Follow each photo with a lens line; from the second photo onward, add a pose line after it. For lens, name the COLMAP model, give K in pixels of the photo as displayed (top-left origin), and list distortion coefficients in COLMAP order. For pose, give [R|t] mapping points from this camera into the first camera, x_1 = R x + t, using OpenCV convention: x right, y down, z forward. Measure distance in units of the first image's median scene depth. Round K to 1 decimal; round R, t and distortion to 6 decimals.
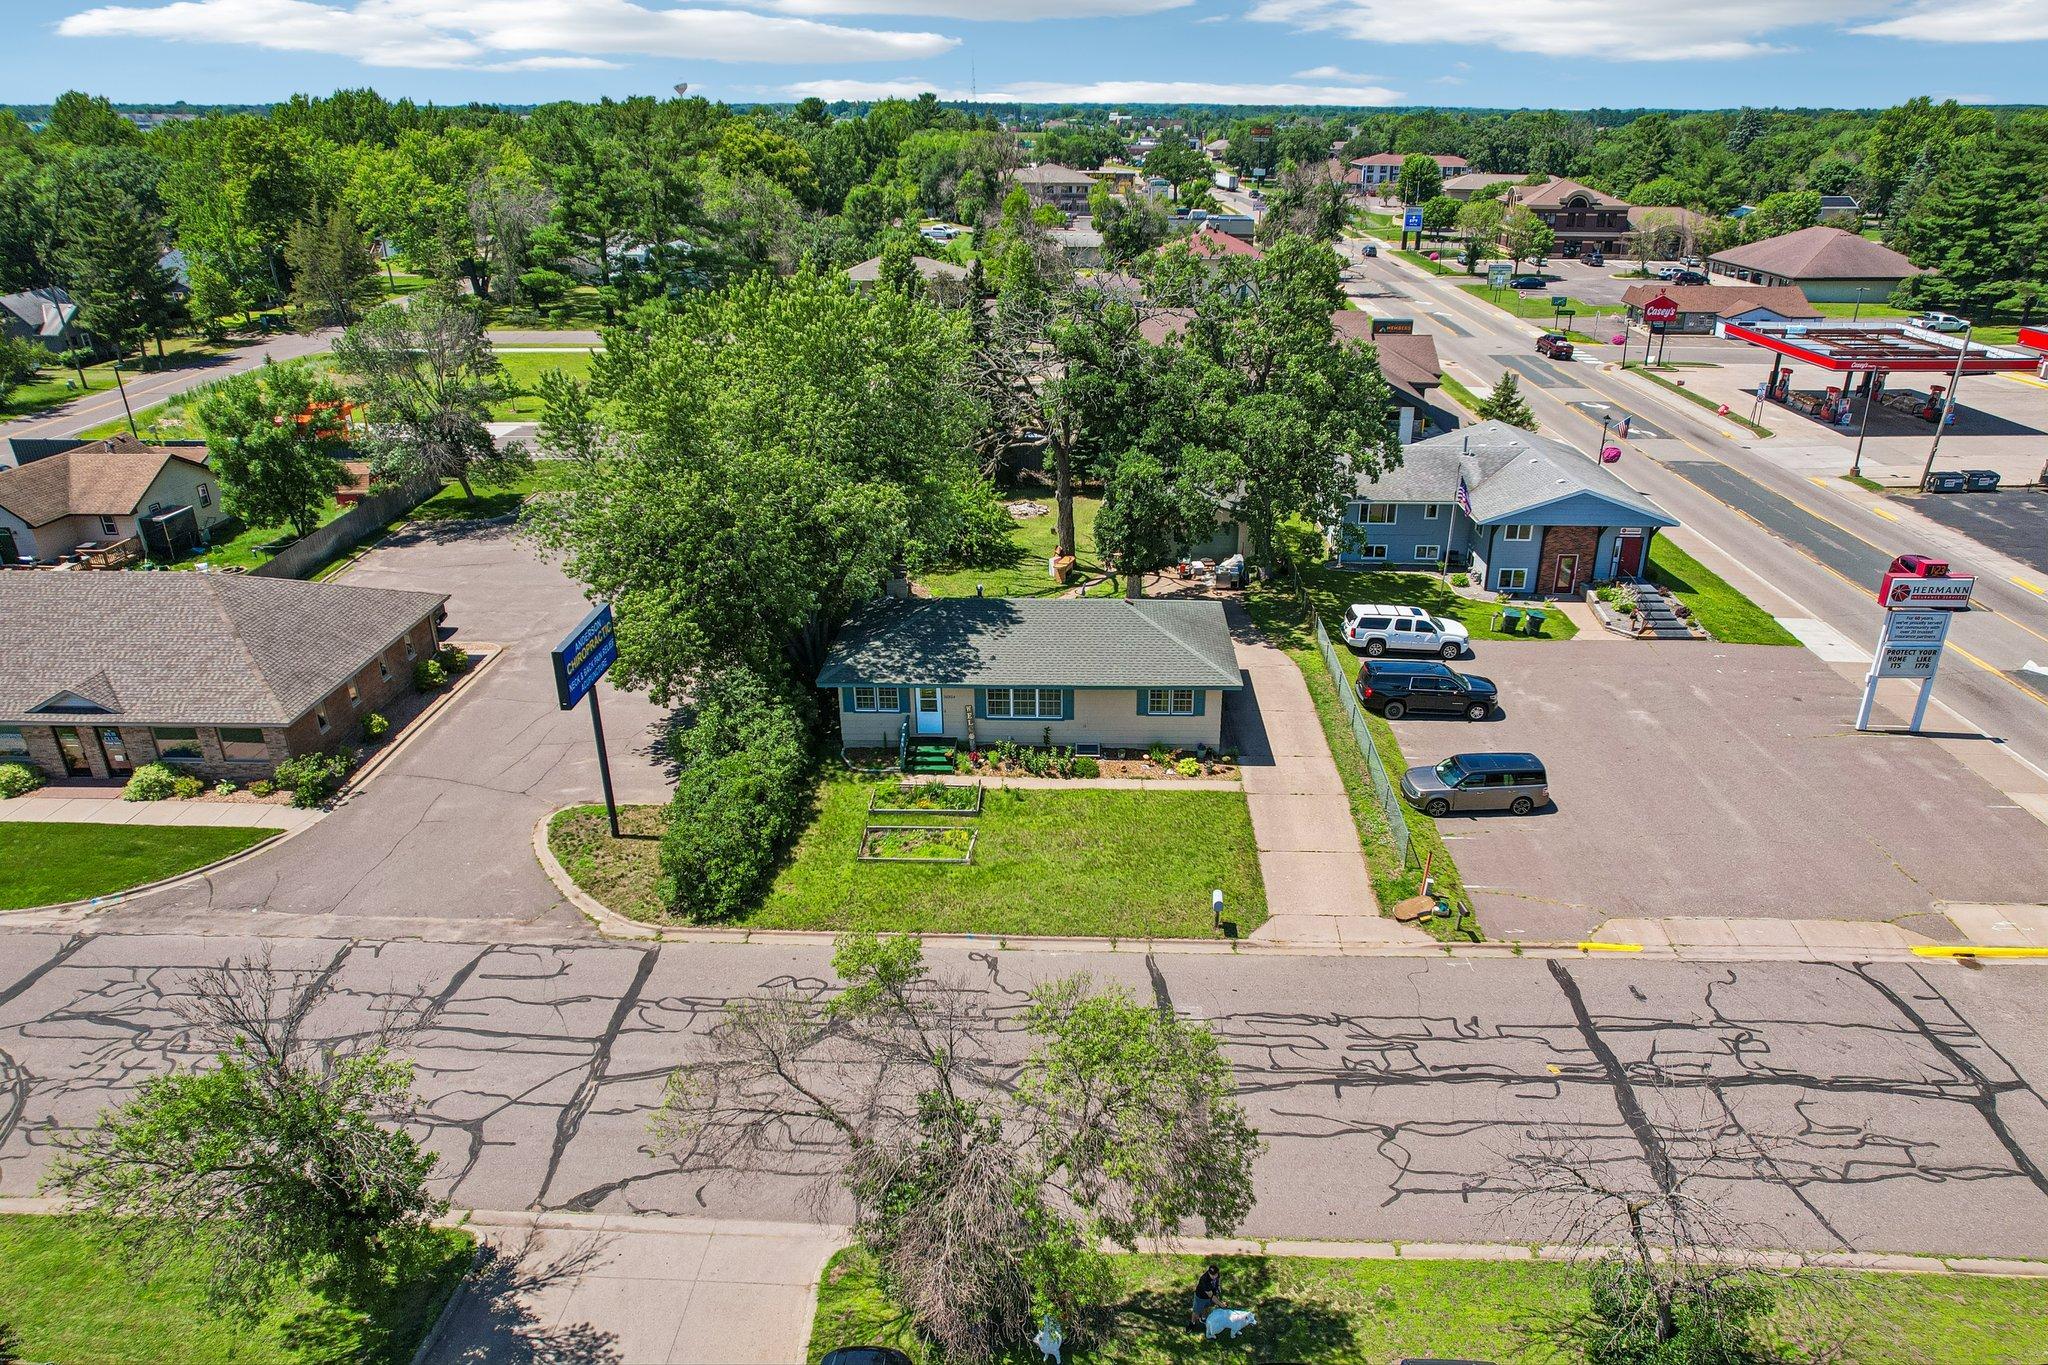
lens RADIAL K [[1288.7, 0, 1042.1], [0, 1288.7, 680.5], [0, 0, 1]] dist [-0.034845, 0.031717]
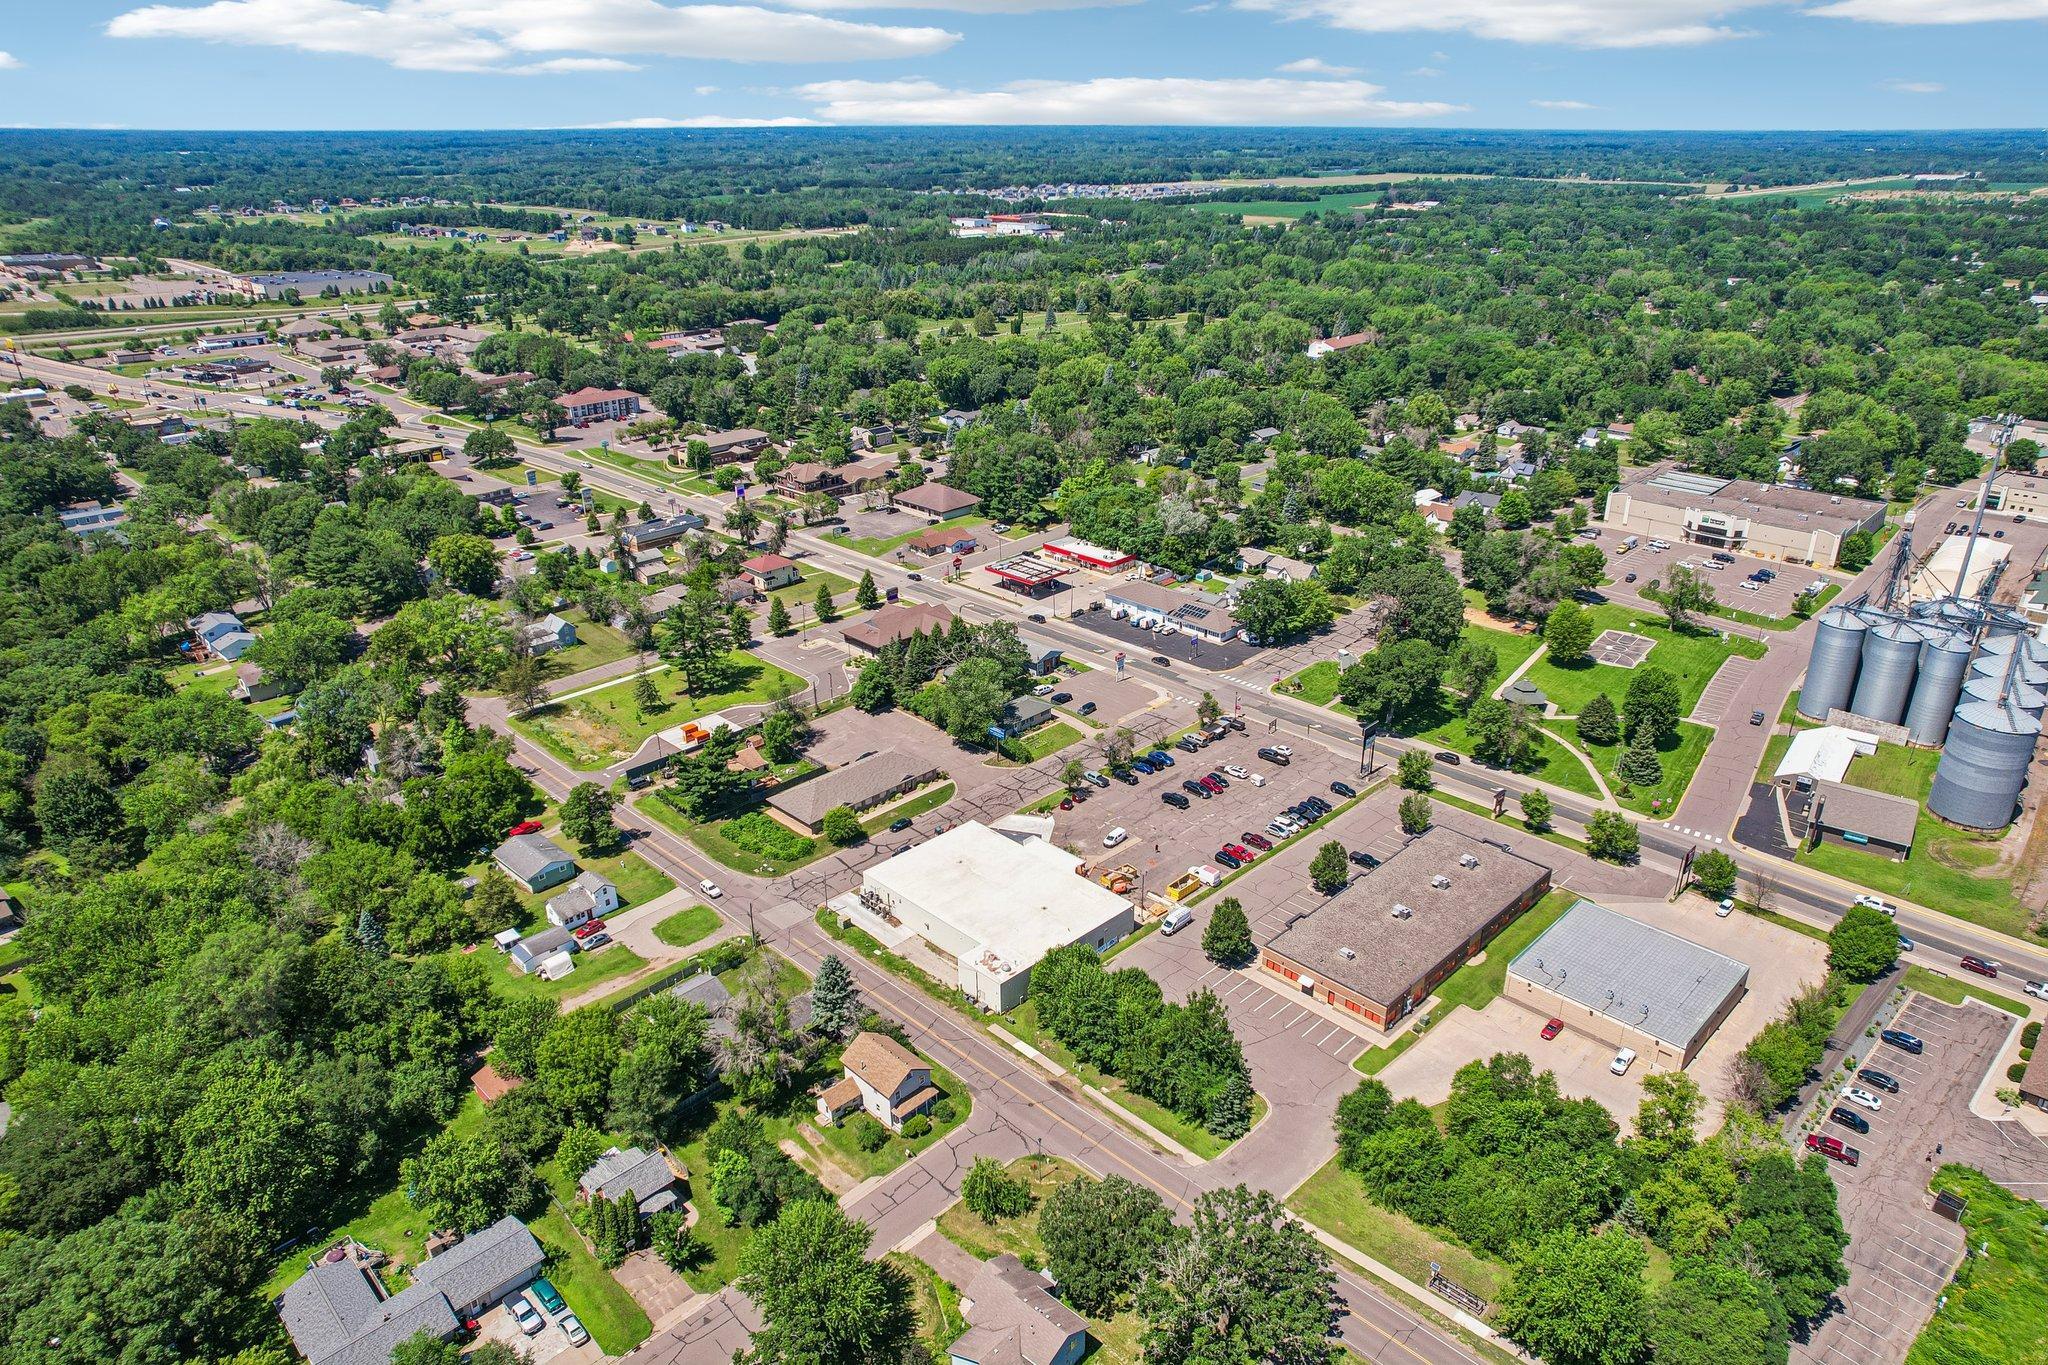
lens RADIAL K [[1310.1, 0, 1033.3], [0, 1310.1, 688.6], [0, 0, 1]] dist [-0.064445, 0.044332]
pose [[0.673287, -0.296262, 0.677432, -3.863477], [0.299570, 0.946948, 0.116393, -0.780529], [-0.675975, 0.124573, 0.726319, -3.234420]]
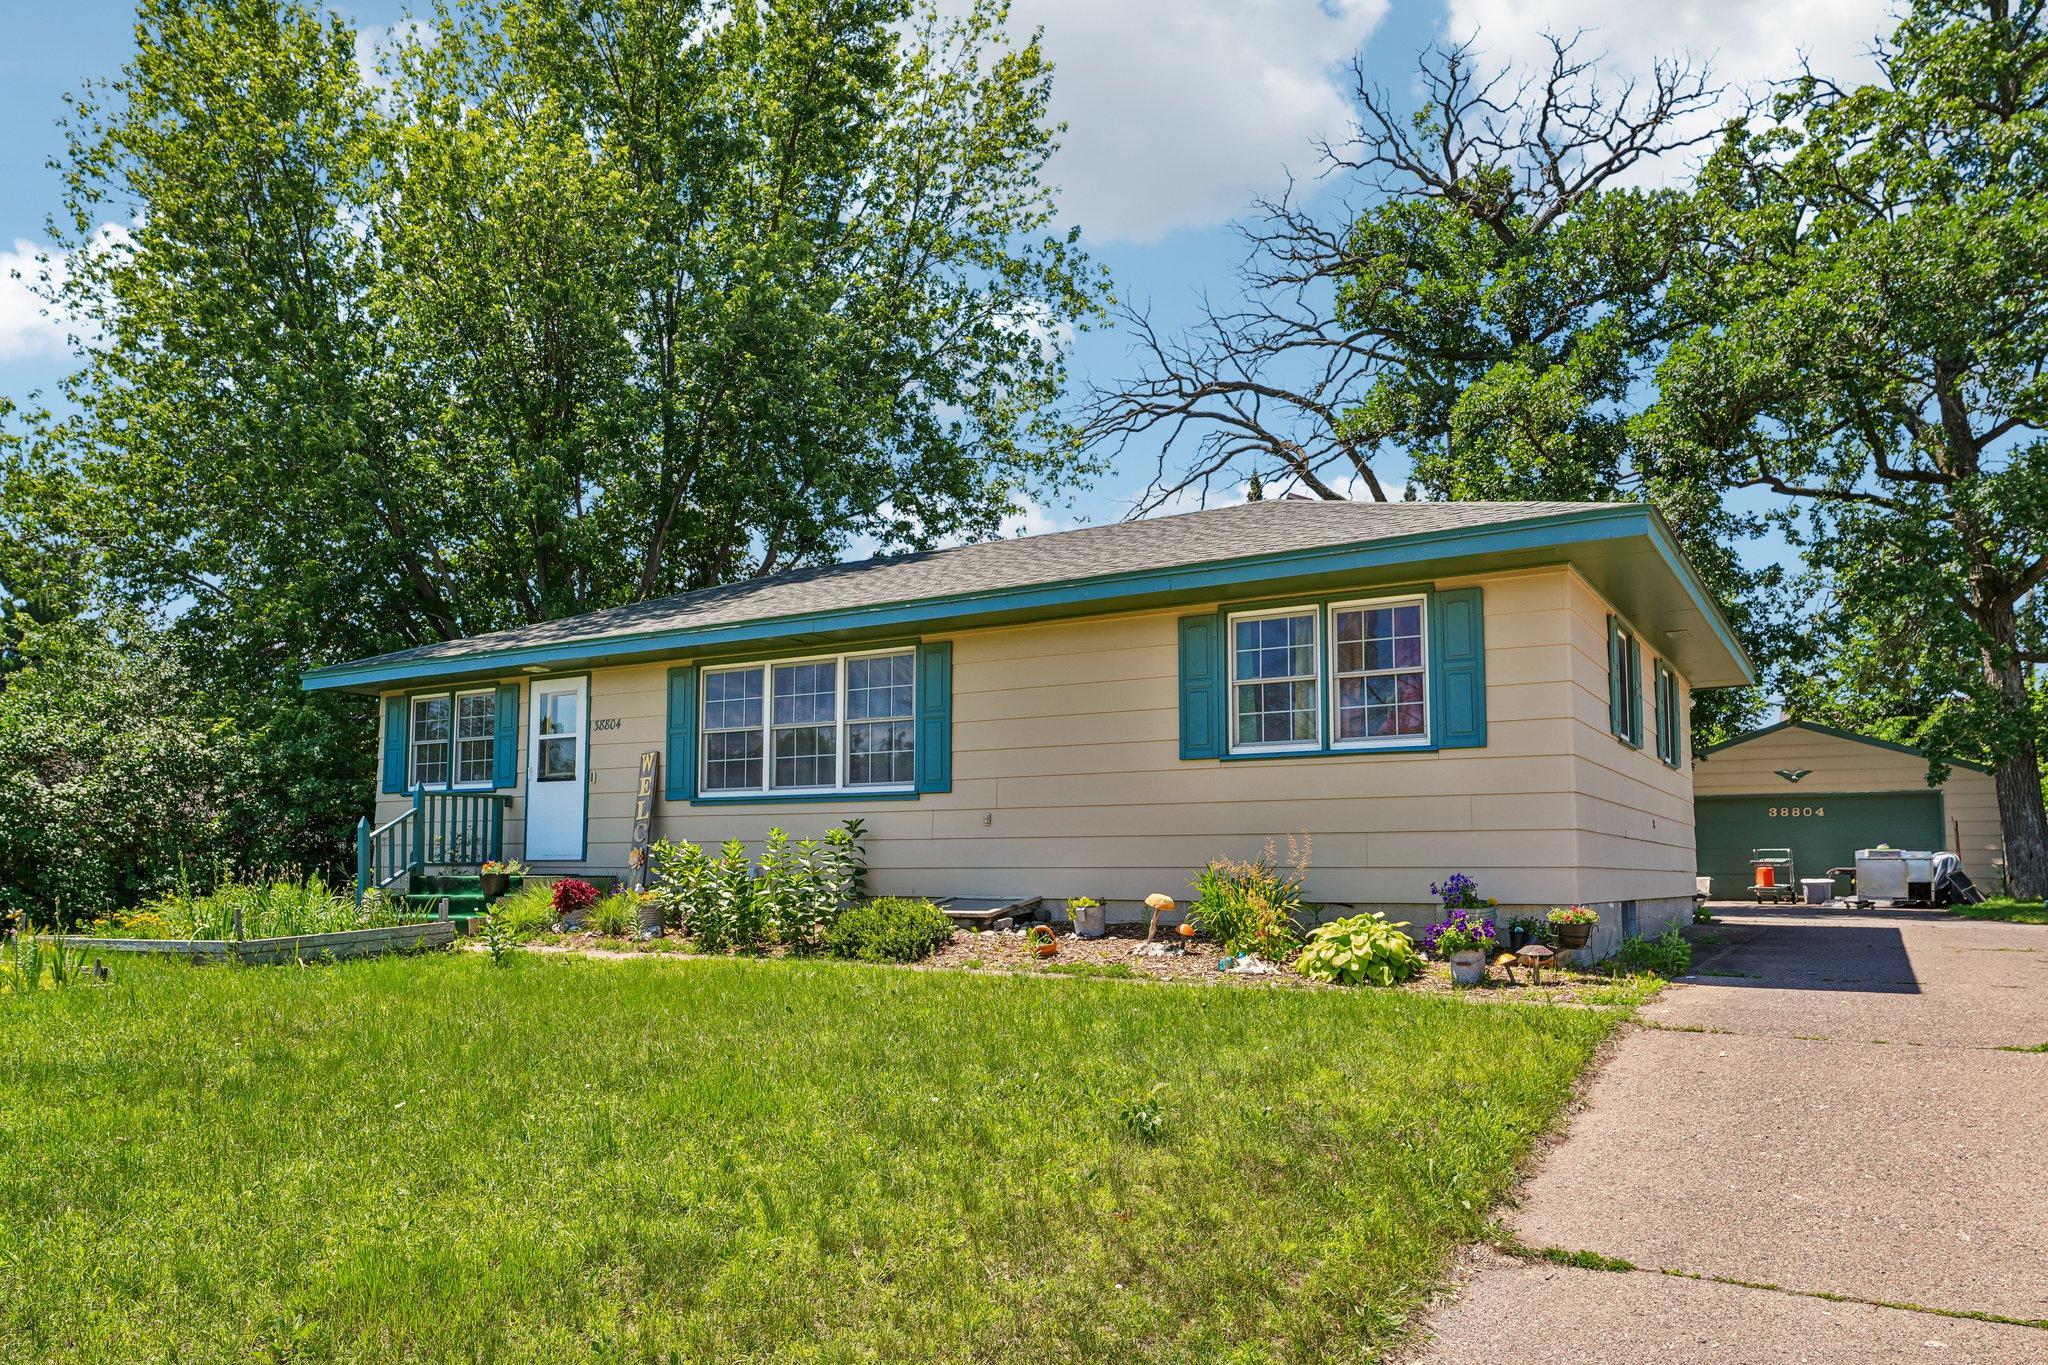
lens RADIAL K [[1396.4, 0, 1036.4], [0, 1396.4, 752.2], [0, 0, 1]] dist [0.000345, -0.011897]
pose [[0.870423, -0.034170, -0.491117, 0.169817], [-0.209270, 0.877291, -0.431934, 0.135451], [0.445611, 0.478741, 0.756464, 0.797420]]
